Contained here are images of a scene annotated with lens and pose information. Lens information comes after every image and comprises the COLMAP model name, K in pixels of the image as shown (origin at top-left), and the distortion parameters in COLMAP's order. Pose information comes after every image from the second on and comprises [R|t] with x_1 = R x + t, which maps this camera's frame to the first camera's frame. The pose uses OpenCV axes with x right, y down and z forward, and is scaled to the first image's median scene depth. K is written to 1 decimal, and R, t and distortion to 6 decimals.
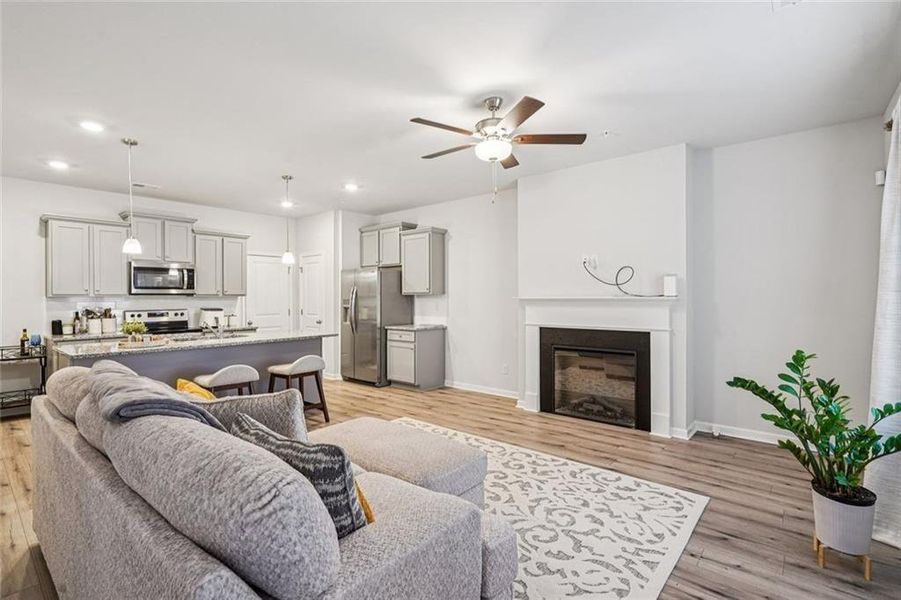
lens RADIAL K [[417.2, 0, 438.7], [0, 417.2, 301.4], [0, 0, 1]] dist [0.002191, 0.001209]
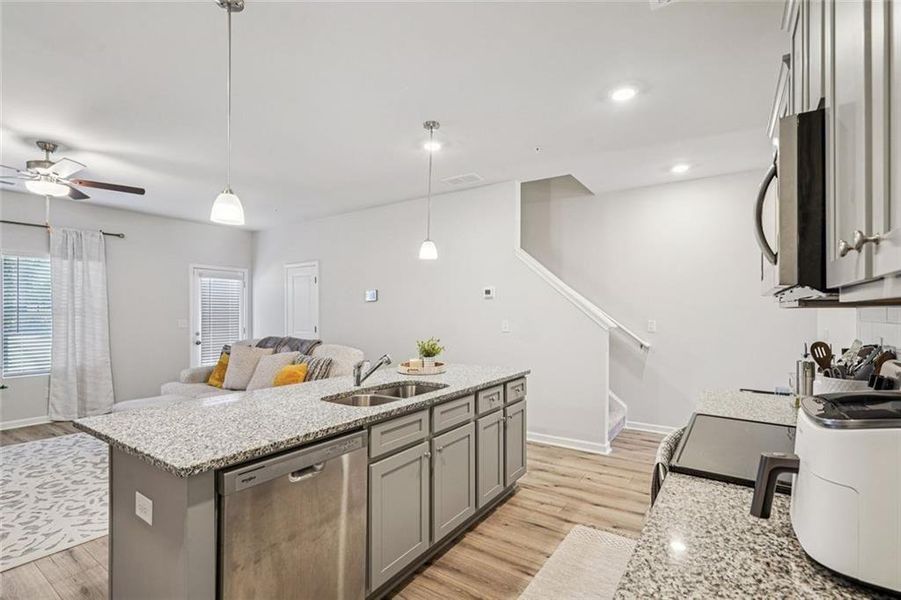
lens RADIAL K [[417.2, 0, 441.1], [0, 417.2, 314.7], [0, 0, 1]] dist [0.002191, 0.001209]
pose [[-0.994472, 0.006406, -0.104802, -0.488337], [0.004979, 0.999891, 0.013875, -0.010606], [0.104880, 0.013276, -0.994396, 1.330018]]
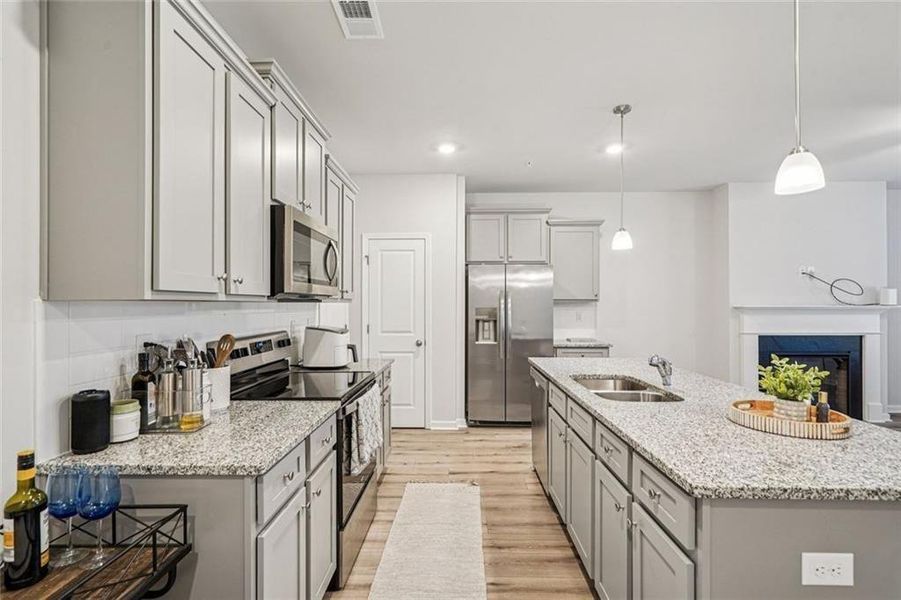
lens RADIAL K [[417.2, 0, 449.7], [0, 417.2, 302.6], [0, 0, 1]] dist [0.002191, 0.001209]
pose [[0.768330, 0.006586, 0.640020, -0.900486], [0.004036, 0.999877, -0.015134, -0.004595], [-0.640041, 0.014212, 0.768209, 0.659126]]
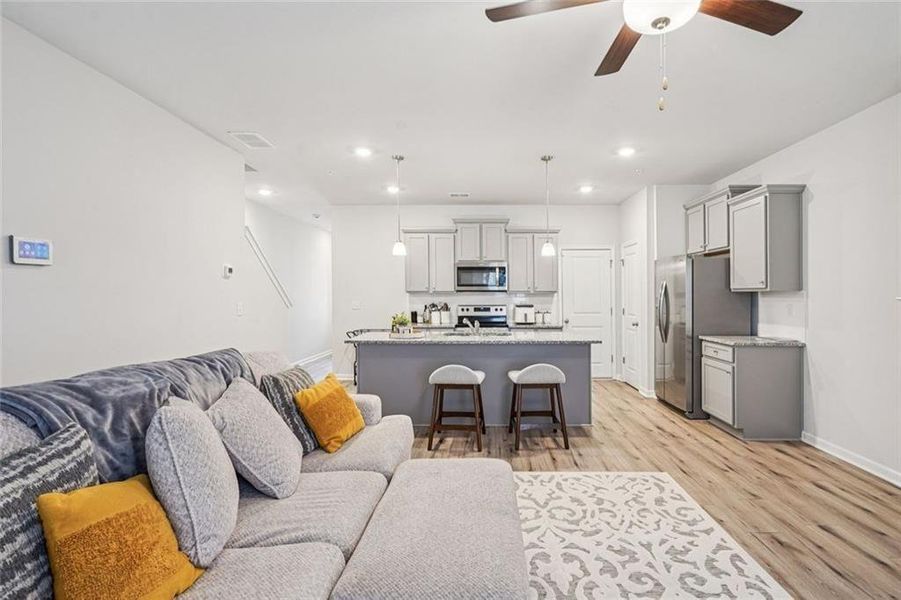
lens RADIAL K [[437.3, 0, 493.0], [0, 437.3, 287.9], [0, 0, 1]] dist [0.013126, 0.000064]
pose [[0.672580, -0.005846, -0.740001, 0.229773], [-0.010926, 0.999781, -0.017829, -0.005412], [0.739943, 0.020077, 0.672369, 0.279548]]
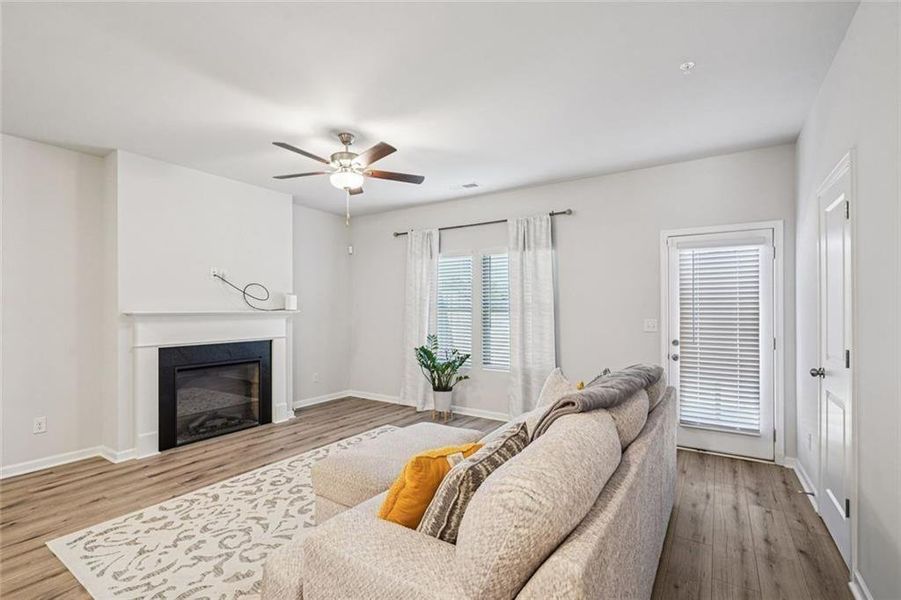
lens RADIAL K [[417.2, 0, 448.4], [0, 417.2, 303.5], [0, 0, 1]] dist [0.002191, 0.001209]
pose [[-0.138631, 0.017563, 0.990188, -0.598736], [0.012527, 0.999794, -0.015980, -0.004049], [-0.990265, 0.010189, -0.138822, 0.518436]]
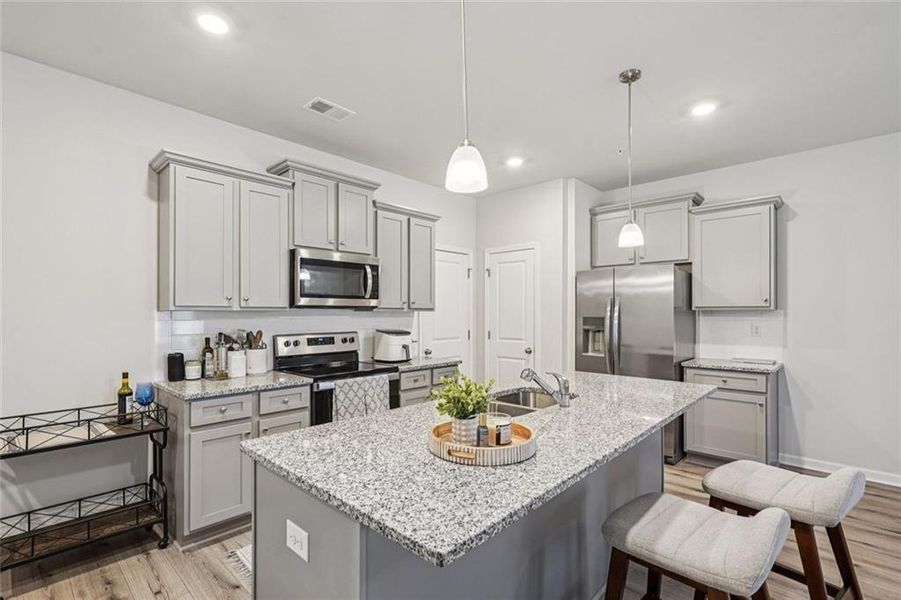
lens RADIAL K [[417.2, 0, 444.5], [0, 417.2, 313.4], [0, 0, 1]] dist [0.002191, 0.001209]
pose [[0.999266, 0.005622, -0.037892, -0.538611], [-0.005945, 0.999947, -0.008413, -0.004754], [0.037843, 0.008632, 0.999246, 0.465791]]
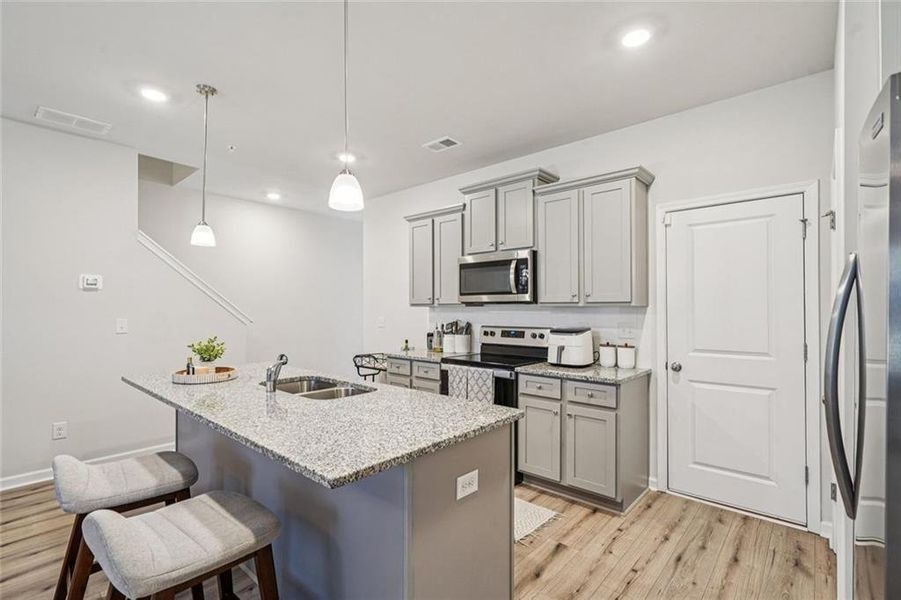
lens RADIAL K [[417.2, 0, 449.6], [0, 417.2, 306.0], [0, 0, 1]] dist [0.002191, 0.001209]
pose [[0.000290, -0.000734, -1.000000, -0.024376], [-0.009691, 0.999953, -0.000737, -0.012140], [0.999953, 0.009691, 0.000283, 1.027747]]
